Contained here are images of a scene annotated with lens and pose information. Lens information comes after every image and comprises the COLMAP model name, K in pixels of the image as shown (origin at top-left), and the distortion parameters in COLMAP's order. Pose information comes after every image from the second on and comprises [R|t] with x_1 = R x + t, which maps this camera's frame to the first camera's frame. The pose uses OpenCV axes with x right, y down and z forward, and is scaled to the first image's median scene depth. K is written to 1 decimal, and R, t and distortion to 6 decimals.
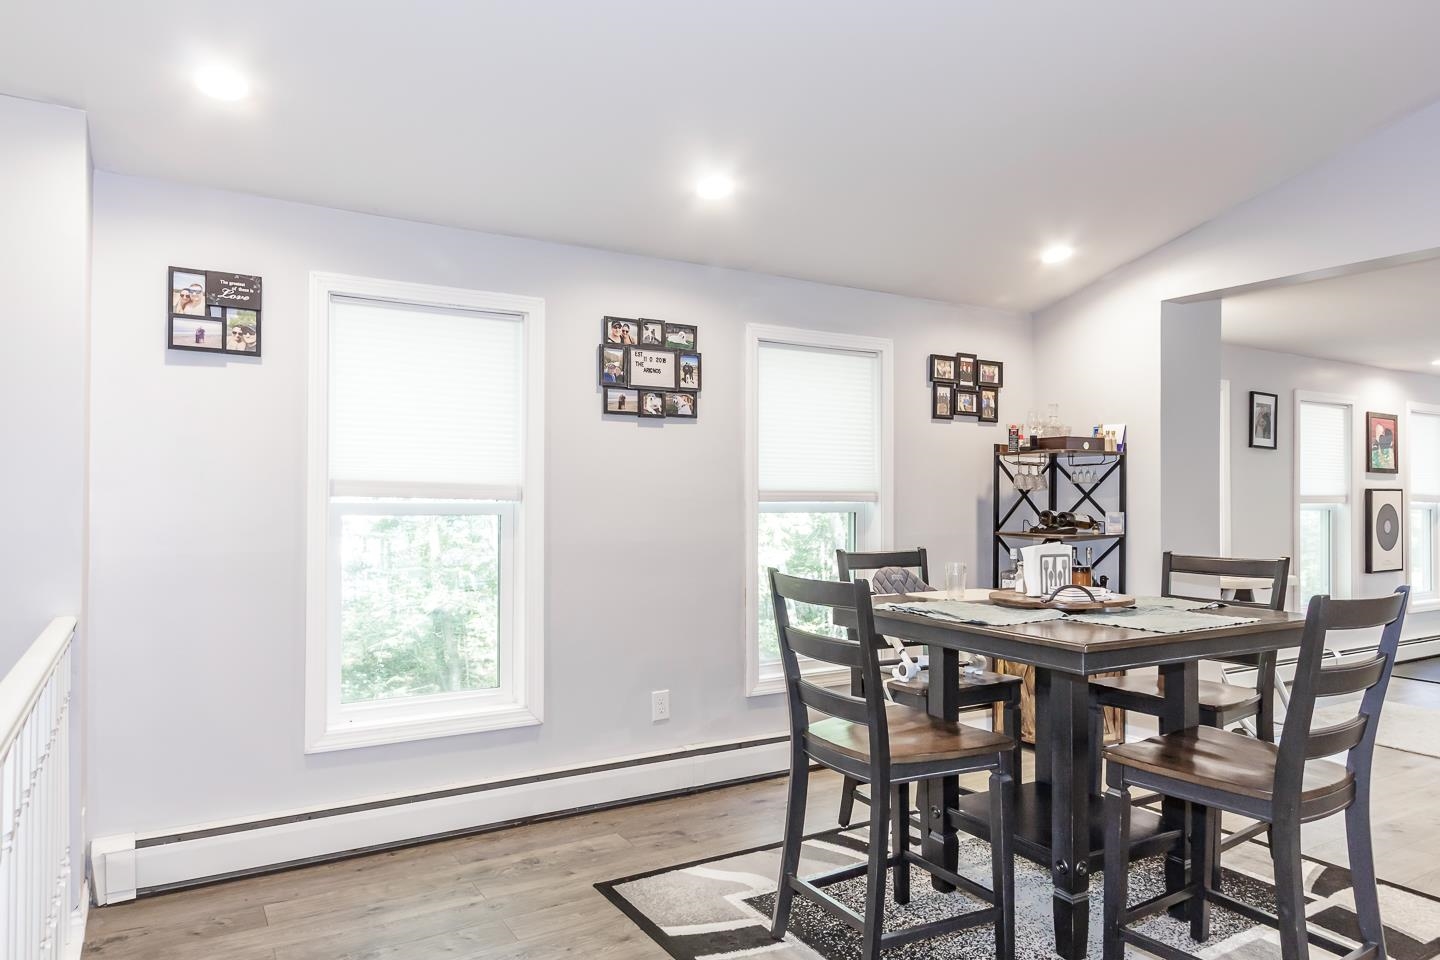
lens RADIAL K [[925.3, 0, 714.8], [0, 925.3, 479.5], [0, 0, 1]] dist [0.005594, 0.000752]
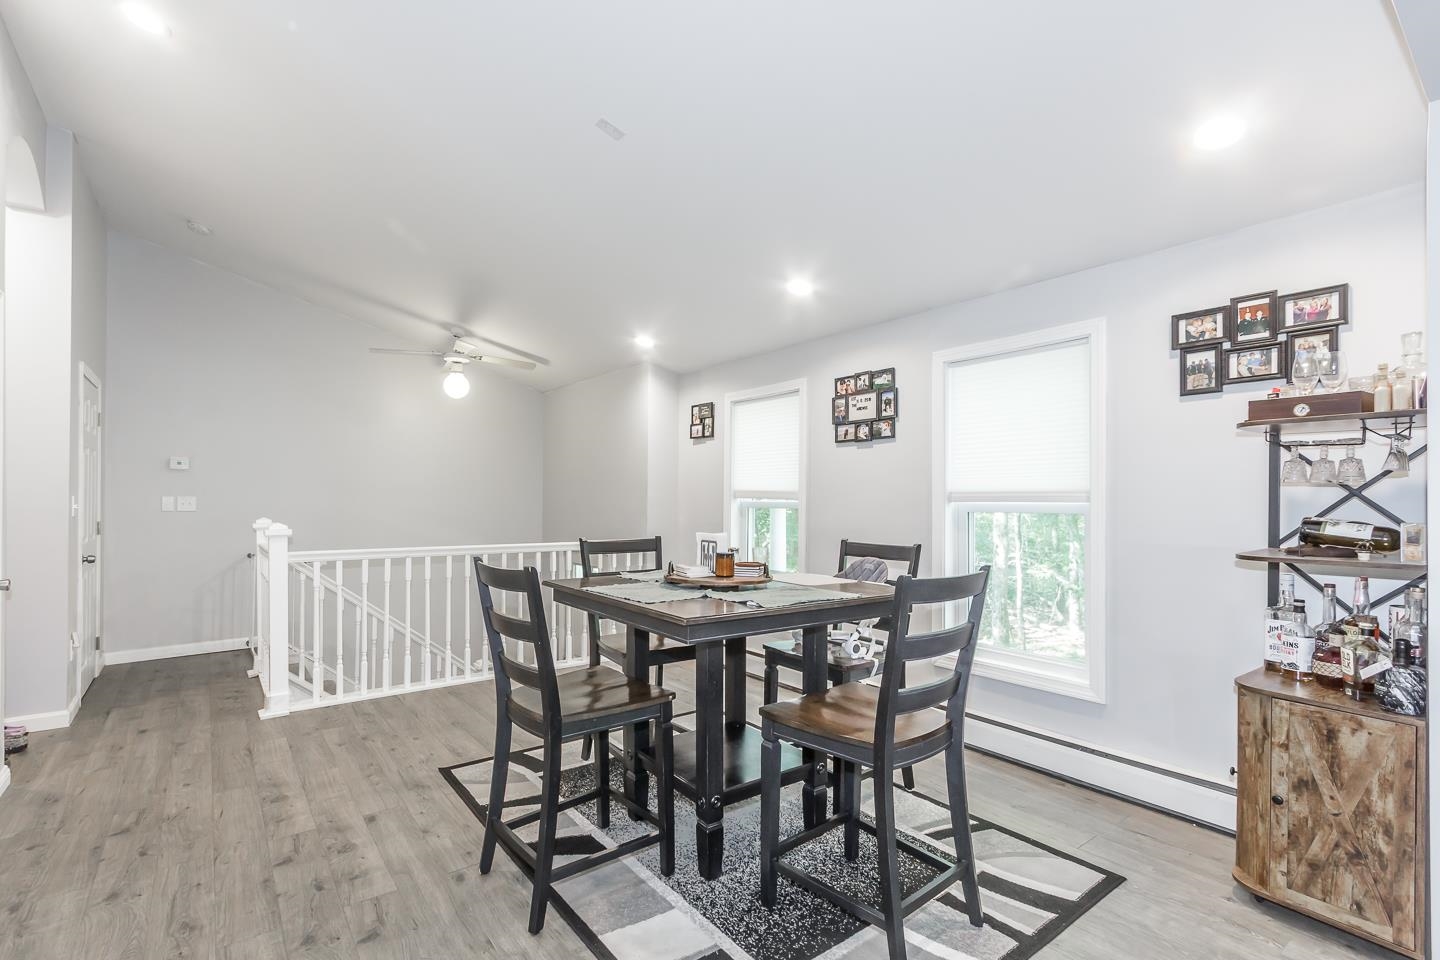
lens RADIAL K [[666.5, 0, 721.1], [0, 666.5, 490.2], [0, 0, 1]] dist [0.000714, -0.001239]
pose [[0.112565, -0.020014, -0.993443, 0.886308], [0.011824, 0.999753, -0.018801, 0.022637], [0.993574, -0.009630, 0.112774, 0.651760]]
